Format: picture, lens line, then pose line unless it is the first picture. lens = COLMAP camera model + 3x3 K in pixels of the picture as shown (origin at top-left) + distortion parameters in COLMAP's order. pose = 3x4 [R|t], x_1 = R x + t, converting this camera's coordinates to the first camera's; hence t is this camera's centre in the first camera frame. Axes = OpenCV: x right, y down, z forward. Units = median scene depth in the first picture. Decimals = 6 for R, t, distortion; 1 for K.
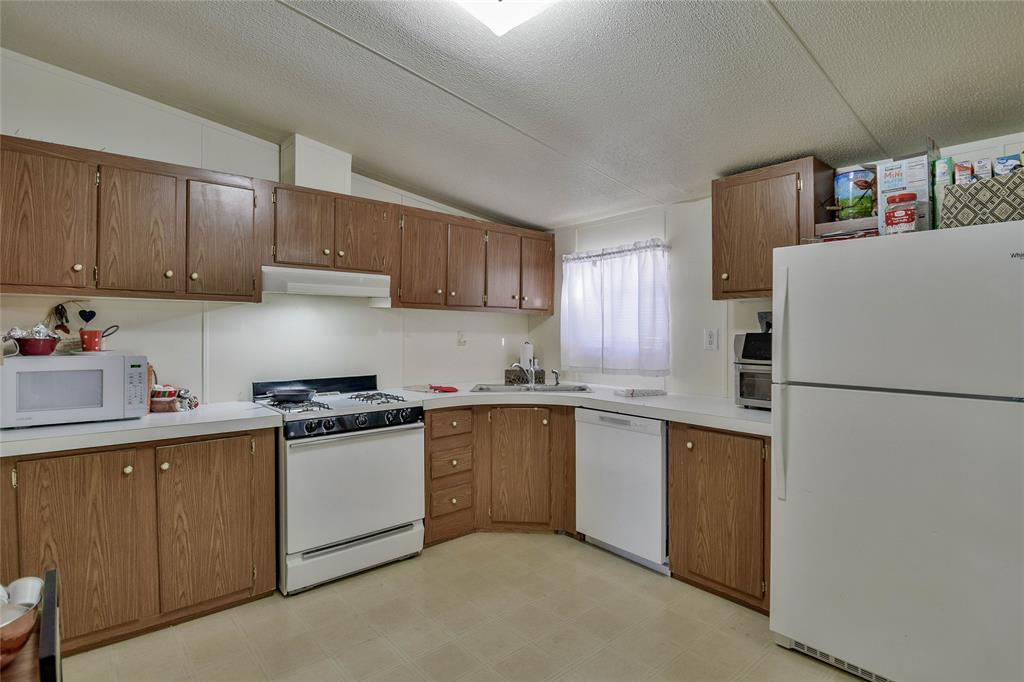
lens RADIAL K [[510.7, 0, 507.3], [0, 510.7, 334.0], [0, 0, 1]] dist [0.027697, -0.036449]
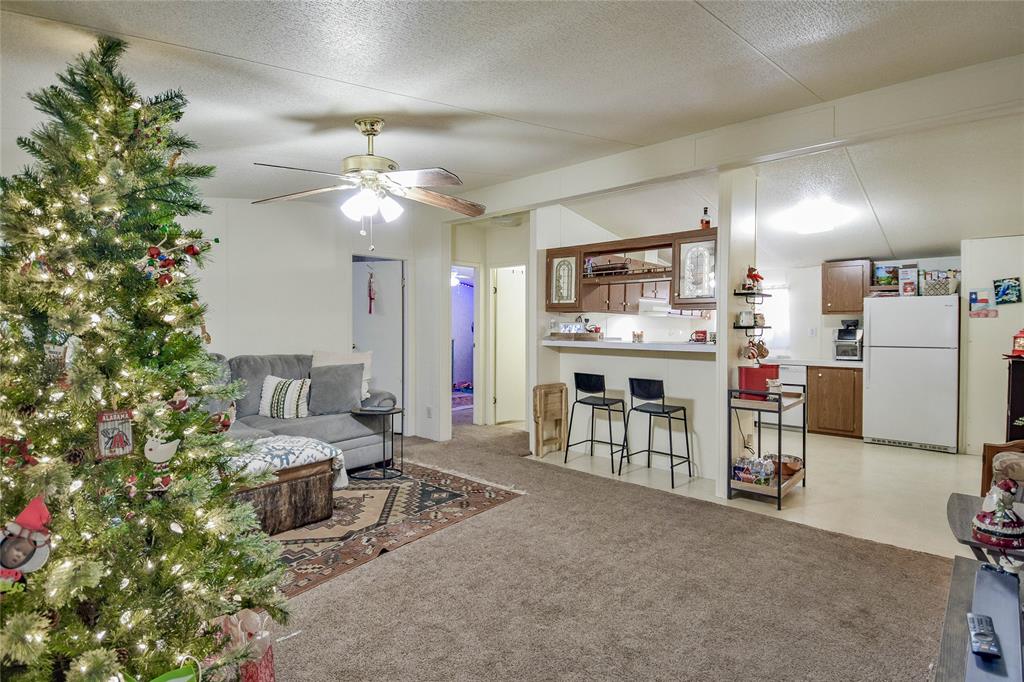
lens RADIAL K [[510.7, 0, 507.3], [0, 510.7, 334.0], [0, 0, 1]] dist [0.027697, -0.036449]
pose [[0.992270, 0.001409, 0.124086, -1.214052], [-0.001651, 0.999997, 0.001847, 0.017475], [-0.124083, -0.002037, 0.992270, -1.053683]]
